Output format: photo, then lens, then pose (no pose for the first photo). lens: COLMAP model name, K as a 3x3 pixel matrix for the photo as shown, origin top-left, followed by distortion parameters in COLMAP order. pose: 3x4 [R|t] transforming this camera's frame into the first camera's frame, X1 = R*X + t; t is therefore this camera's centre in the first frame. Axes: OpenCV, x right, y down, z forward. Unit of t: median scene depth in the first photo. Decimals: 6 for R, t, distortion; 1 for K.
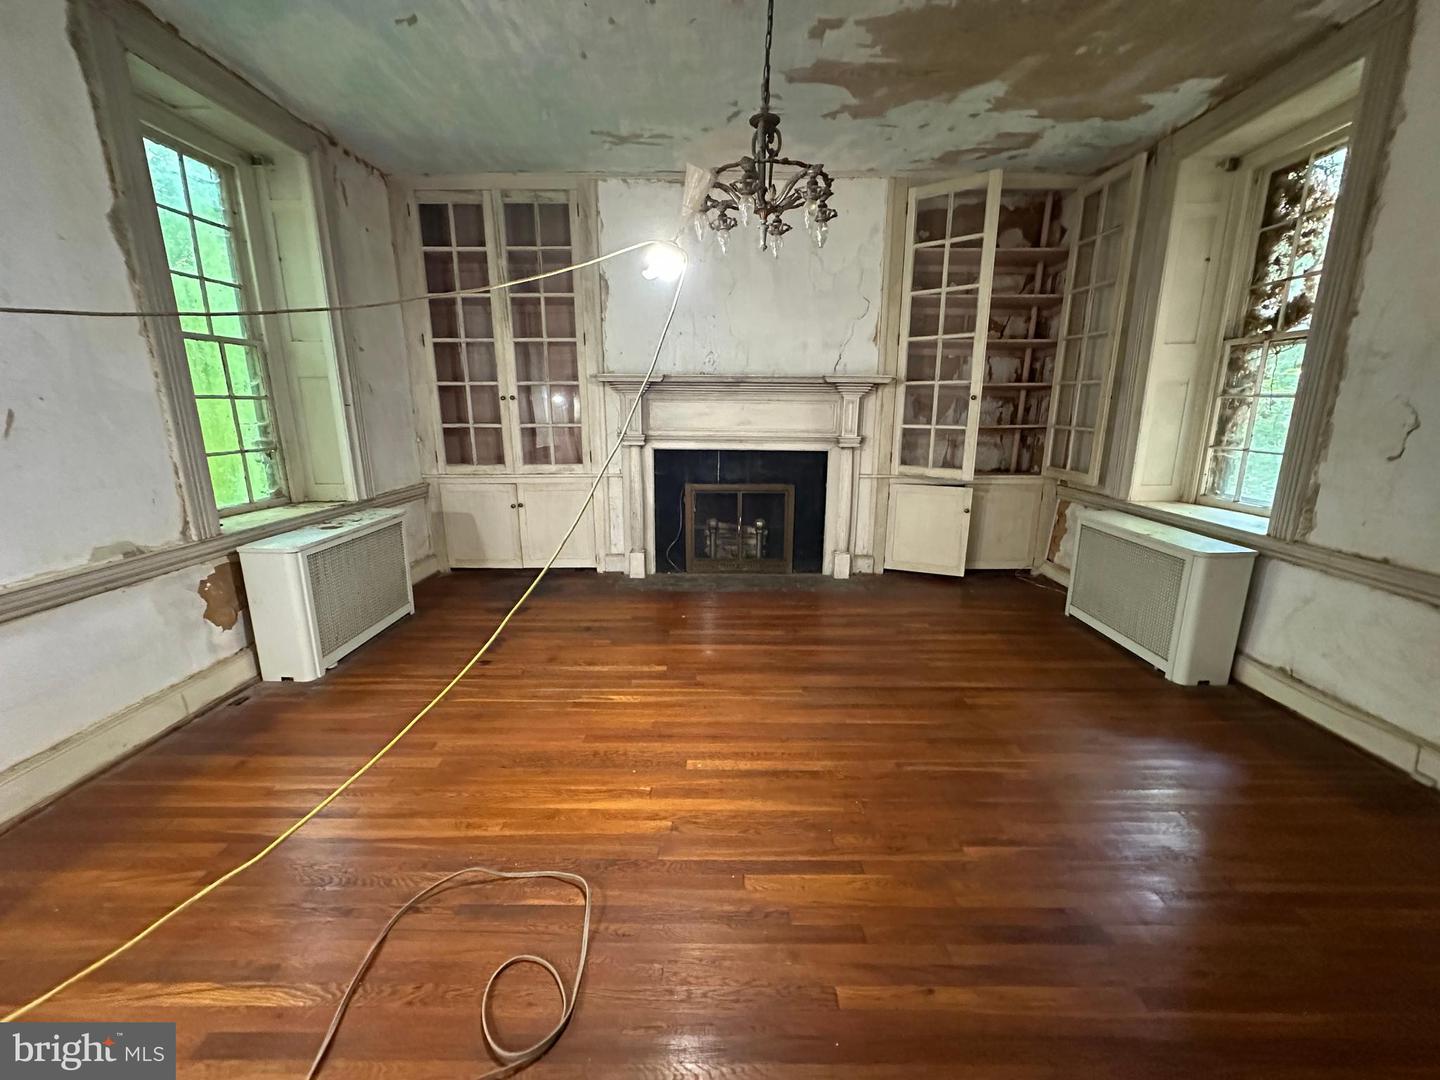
lens RADIAL K [[573.0, 0, 714.7], [0, 573.0, 538.9], [0, 0, 1]] dist [-0.004740, 0.000578]
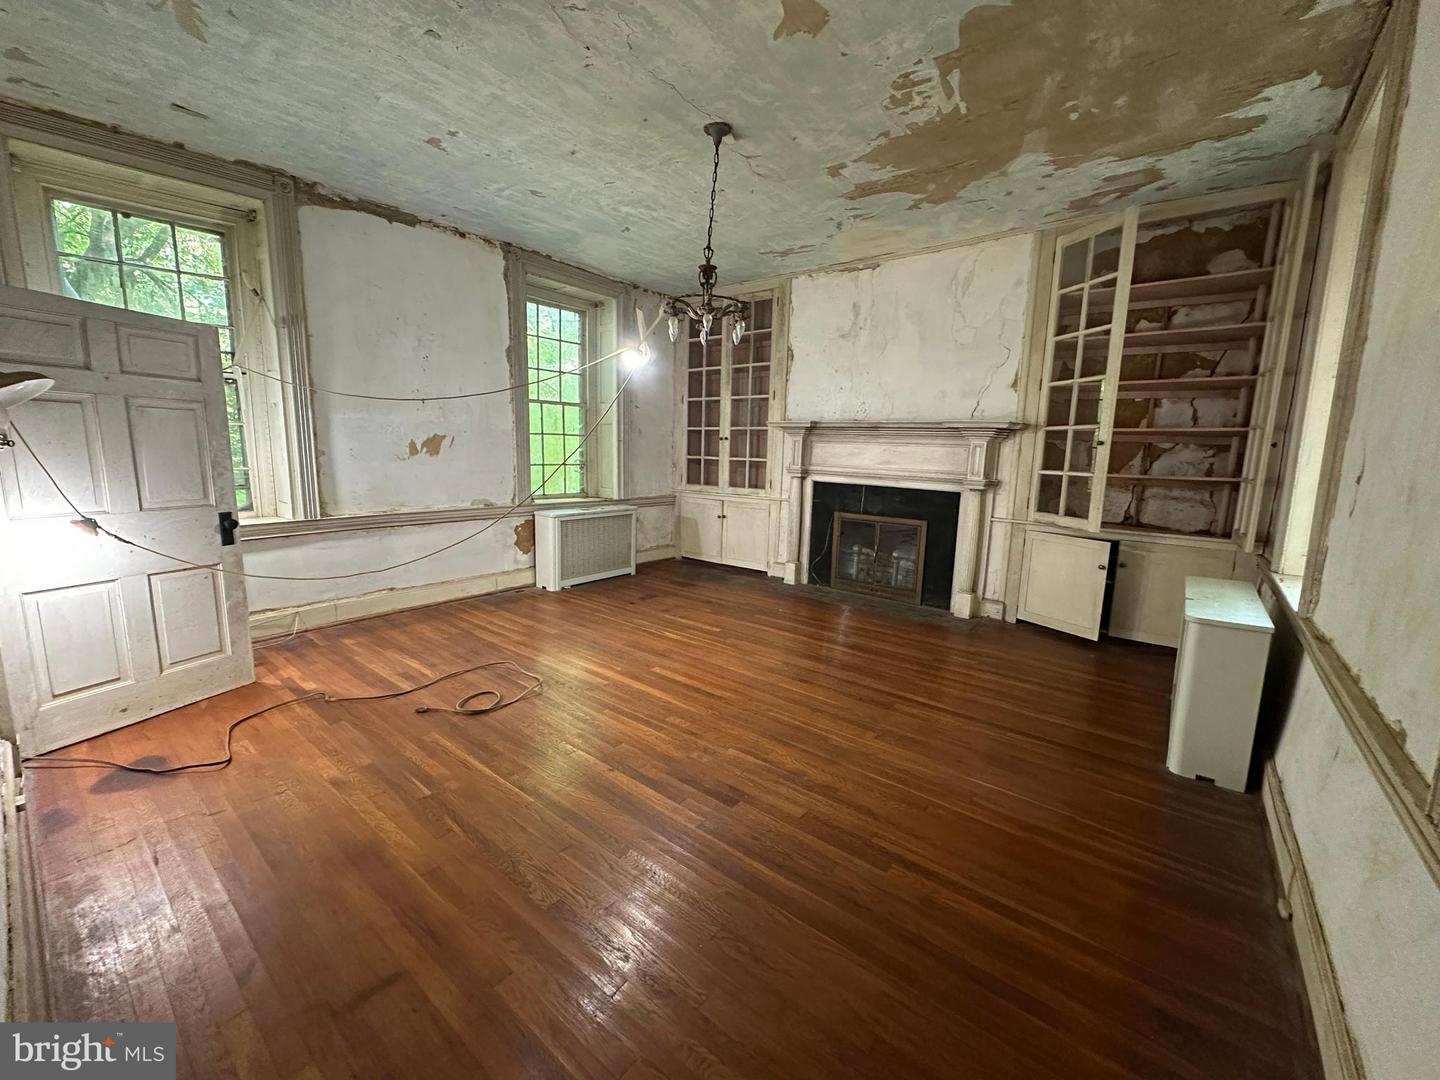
lens RADIAL K [[573.0, 0, 717.8], [0, 573.0, 539.5], [0, 0, 1]] dist [-0.004740, 0.000578]
pose [[0.783540, 0.118789, -0.609881, 0.512501], [-0.167778, 0.985542, -0.023593, 0.031004], [0.598261, 0.120811, 0.792142, -0.082230]]
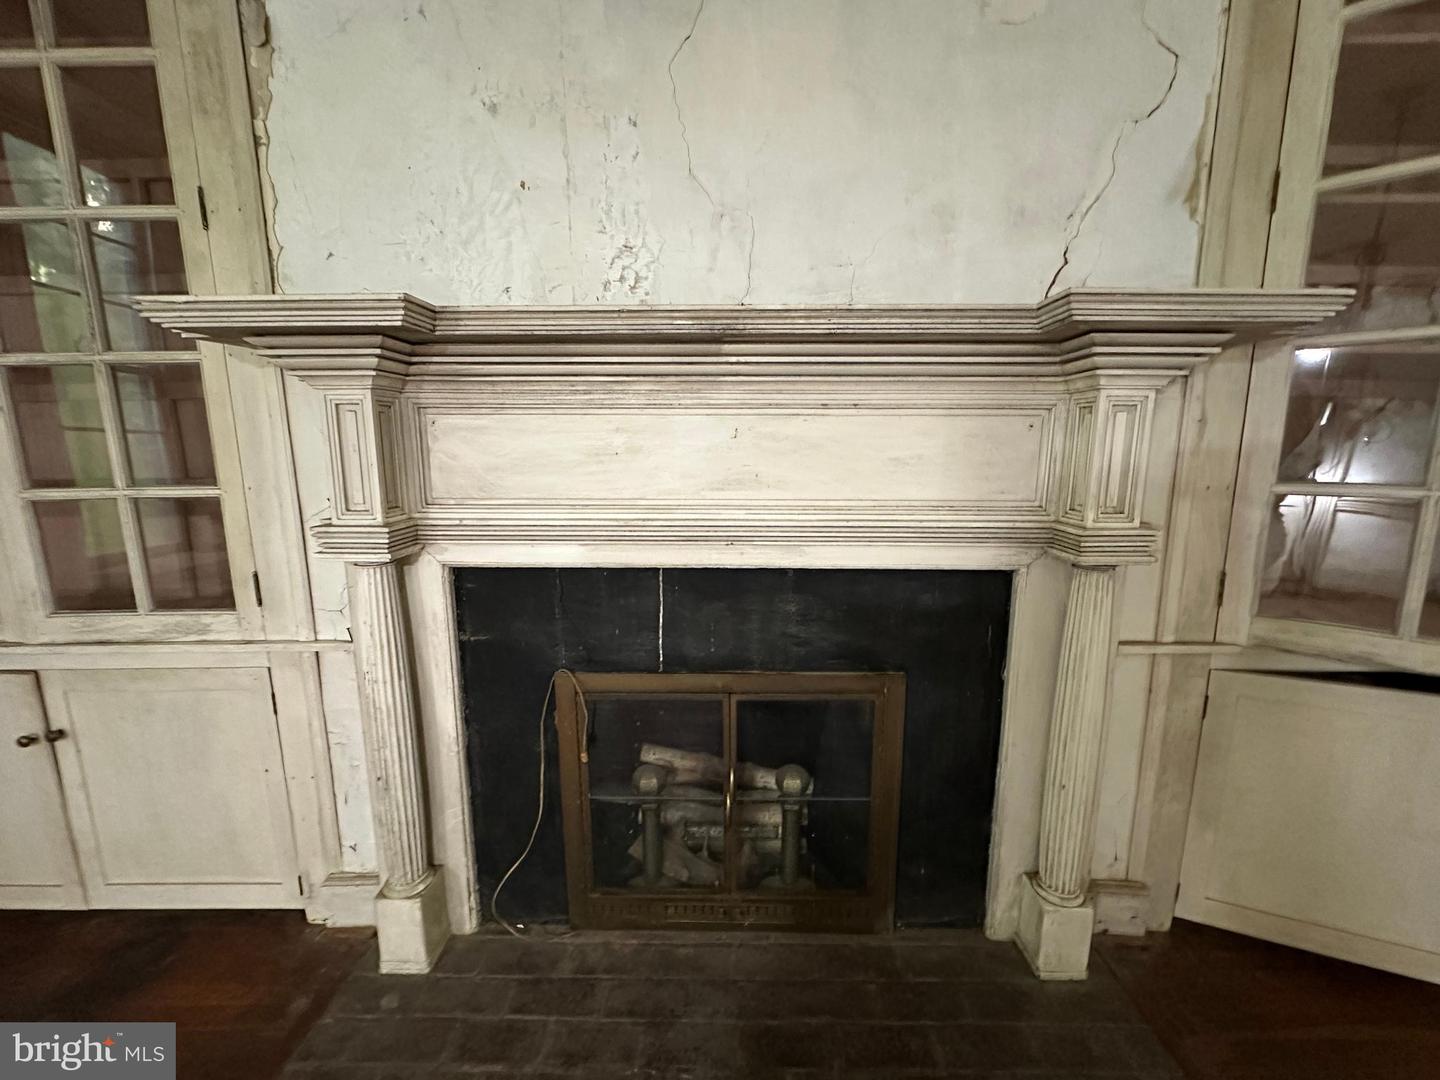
lens RADIAL K [[573.0, 0, 717.7], [0, 573.0, 542.6], [0, 0, 1]] dist [-0.004740, 0.000578]
pose [[0.999937, -0.004653, -0.010197, 0.042976], [0.003987, 0.997918, -0.064379, -0.153816], [0.010476, 0.064334, 0.997873, 0.713733]]
